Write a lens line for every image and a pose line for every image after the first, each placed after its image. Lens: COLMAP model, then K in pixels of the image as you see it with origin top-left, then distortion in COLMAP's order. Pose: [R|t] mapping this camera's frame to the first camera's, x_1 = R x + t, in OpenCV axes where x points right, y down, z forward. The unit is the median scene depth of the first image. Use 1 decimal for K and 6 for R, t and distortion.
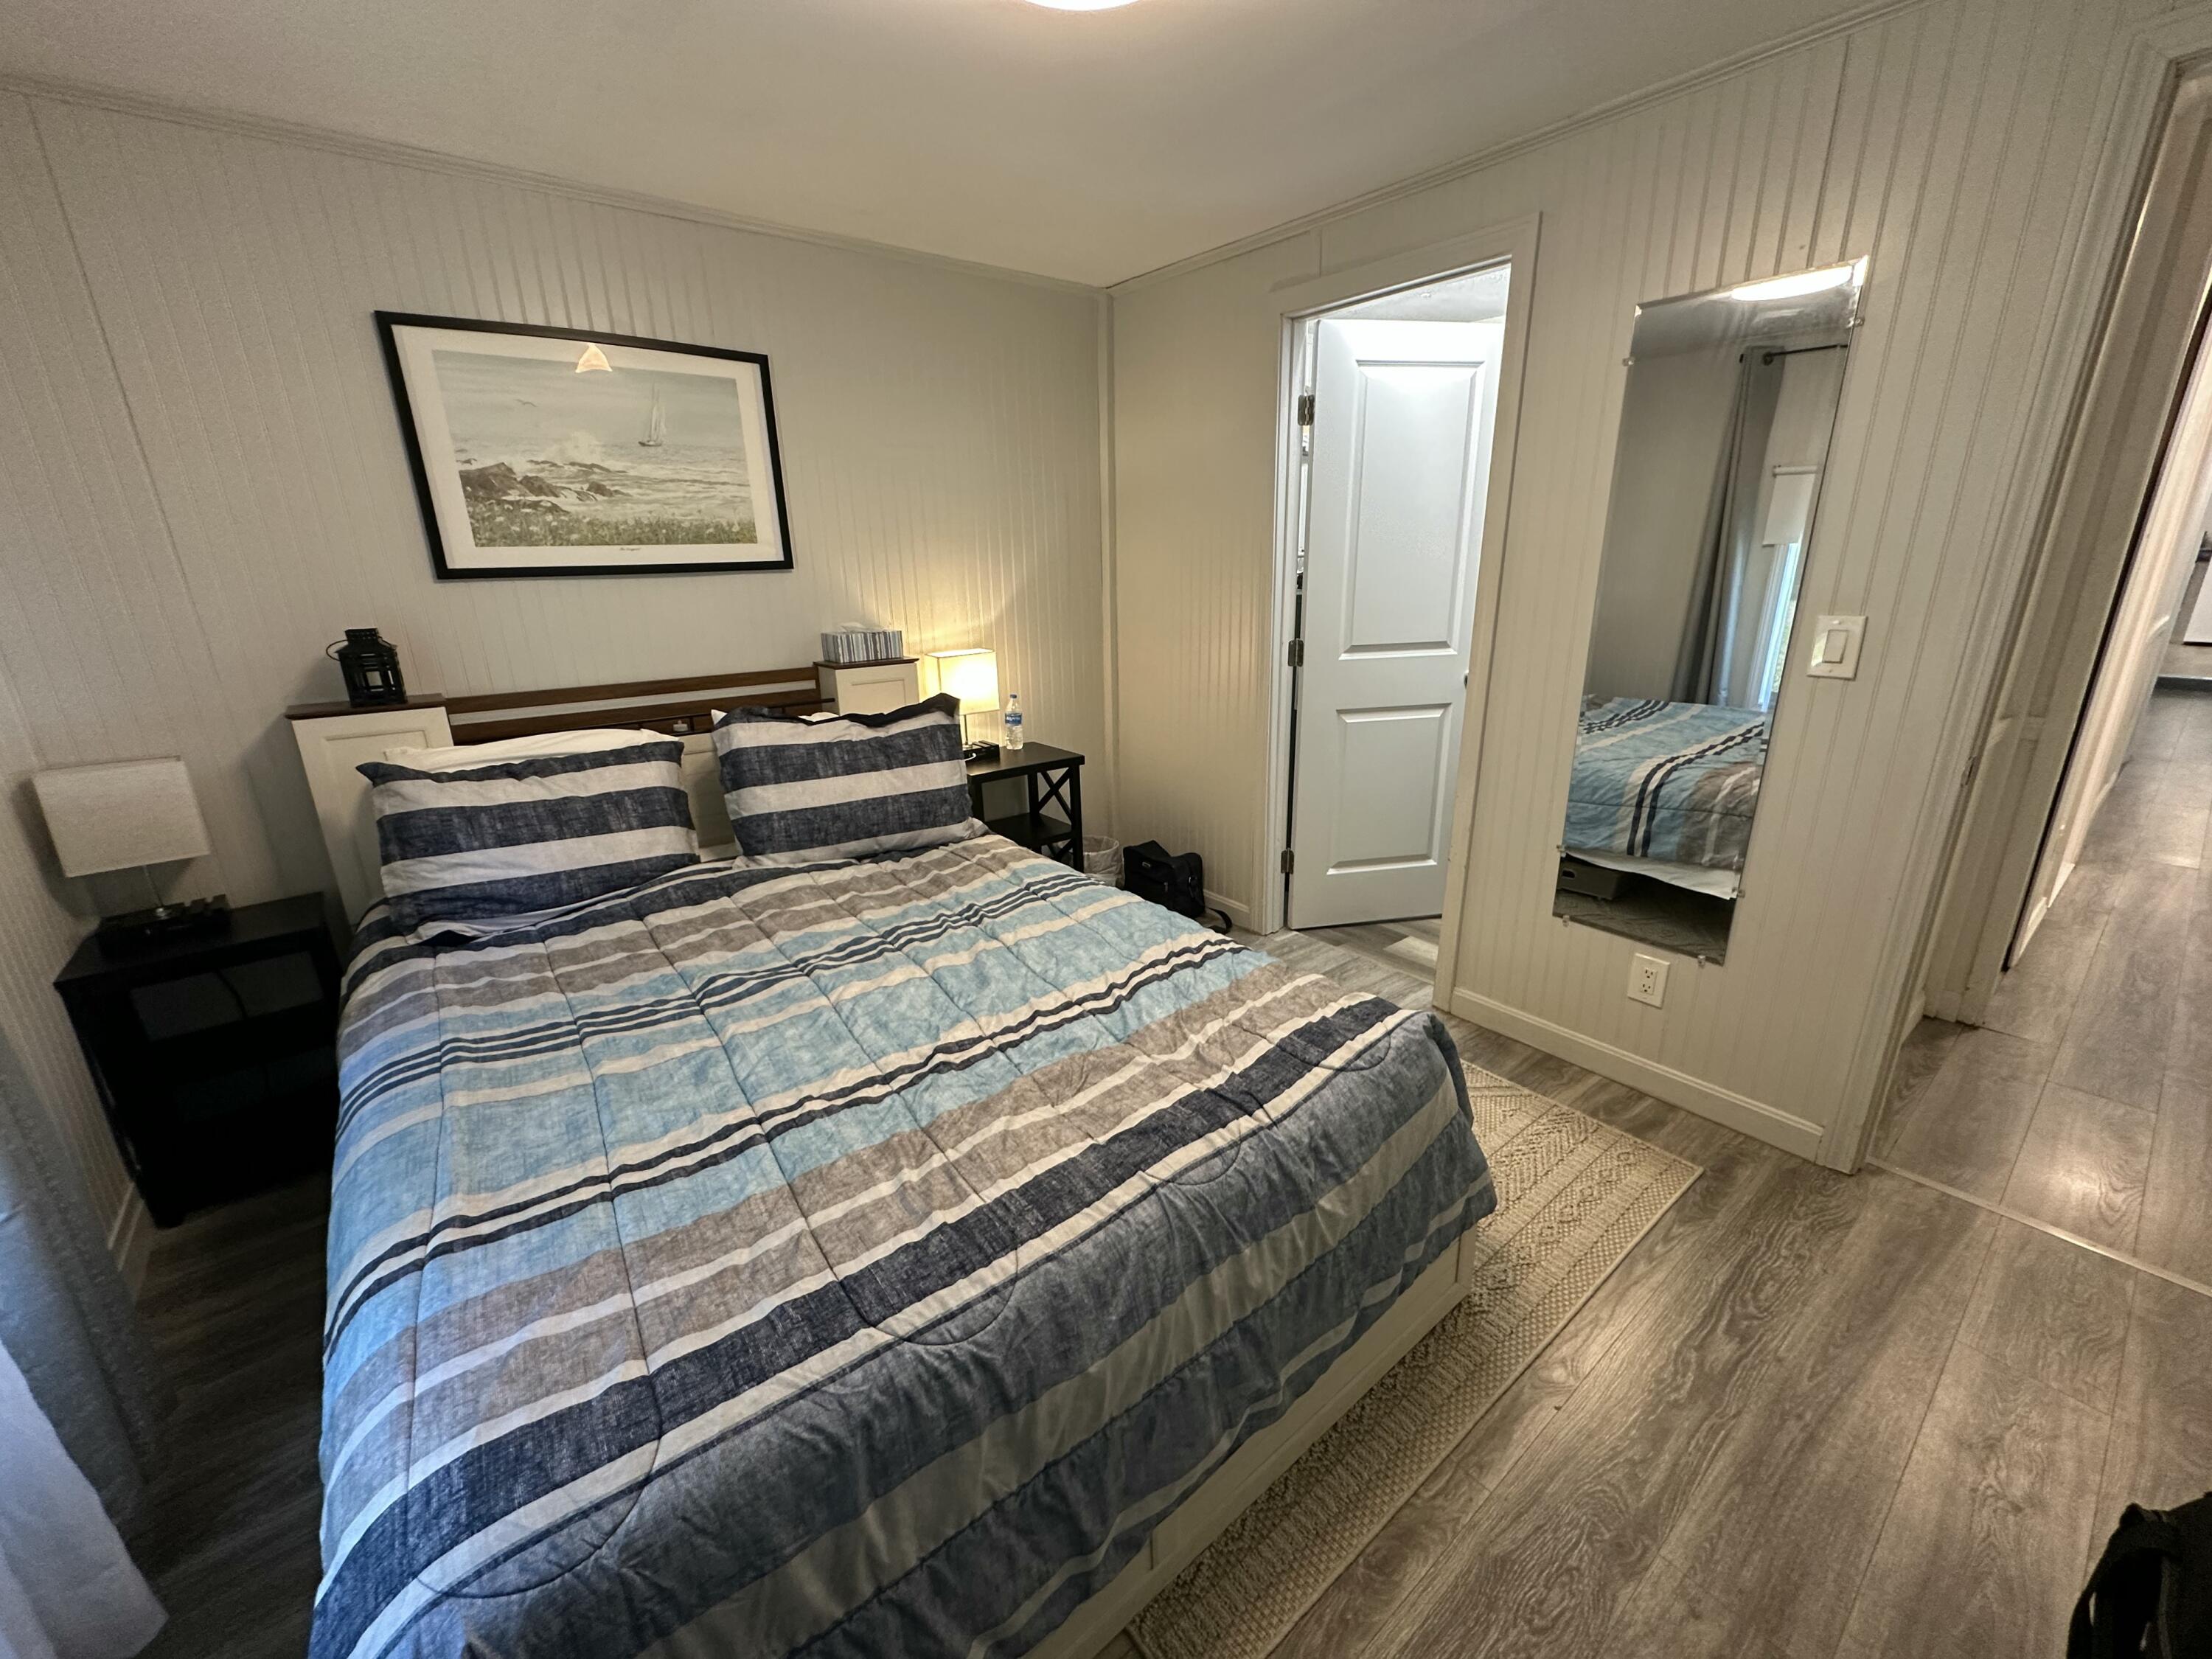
lens RADIAL K [[880.9, 0, 1104.9], [0, 880.9, 827.1], [0, 0, 1]] dist [-0.002989, 0.000763]
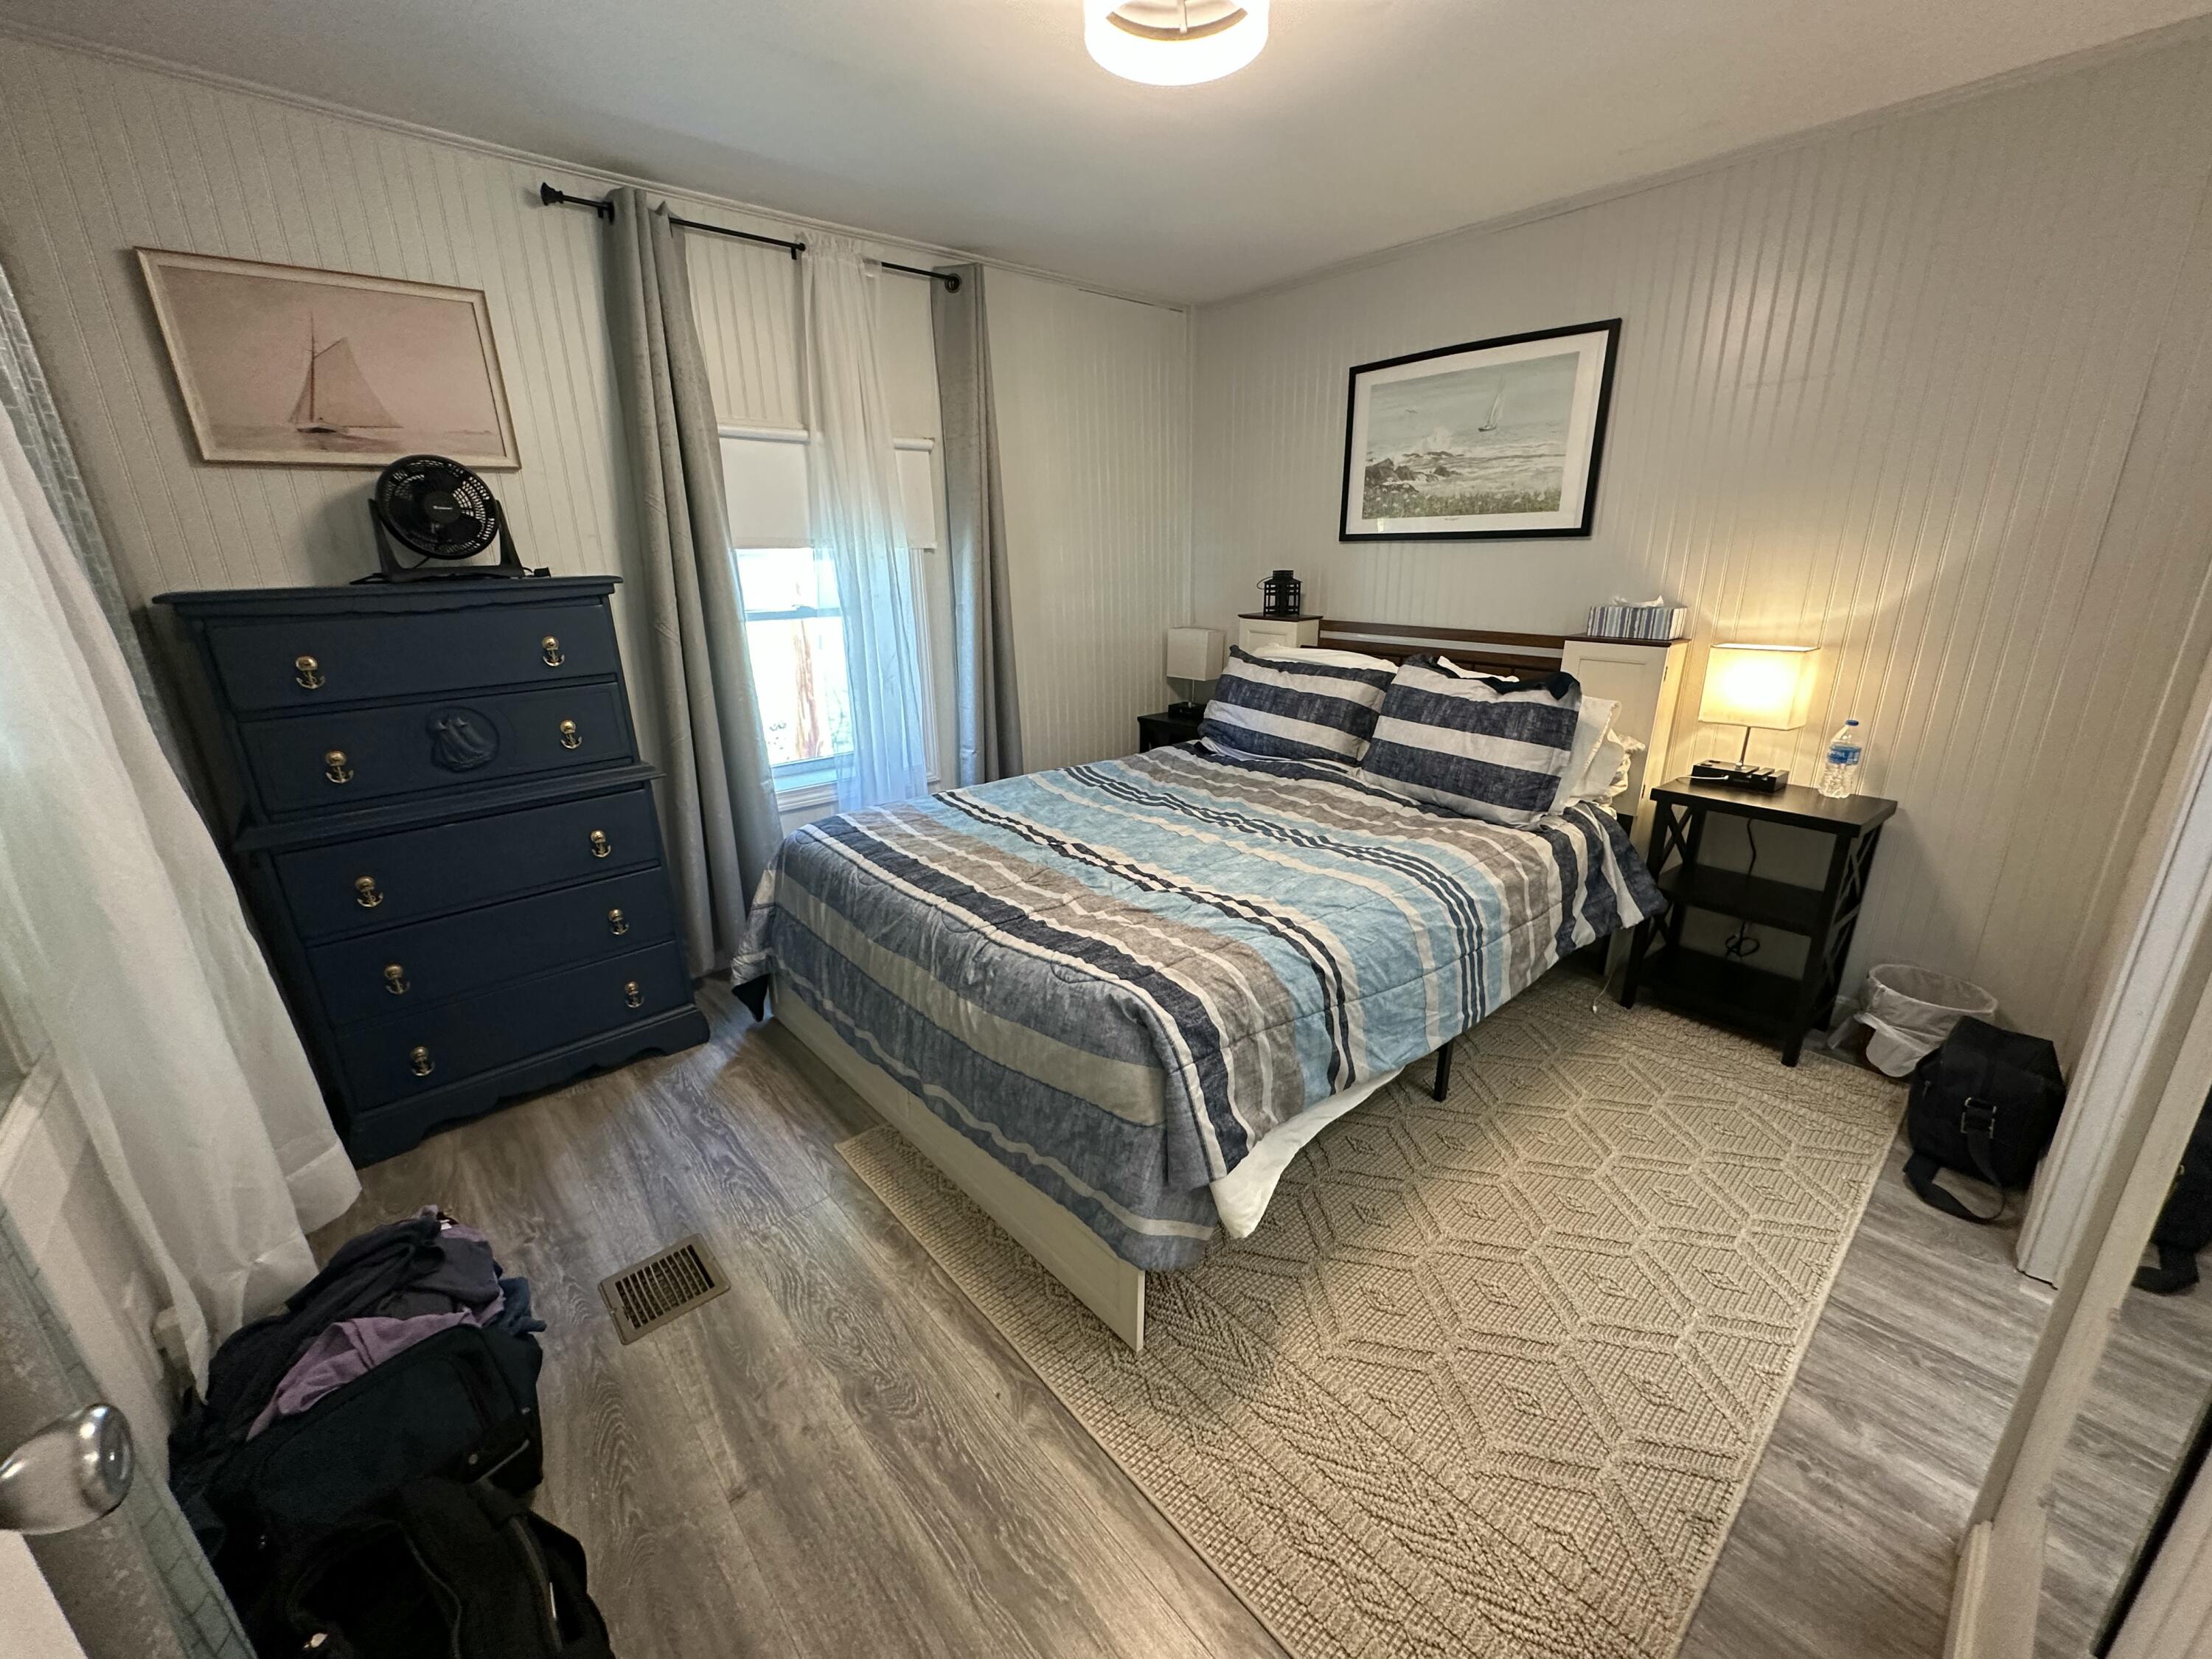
lens RADIAL K [[880.9, 0, 1106.2], [0, 880.9, 825.9], [0, 0, 1]] dist [-0.002989, 0.000763]
pose [[0.050128, 0.313885, -0.948137, 0.832010], [-0.290383, 0.912899, 0.286867, -0.154325], [0.955597, 0.260943, 0.136909, 0.543551]]
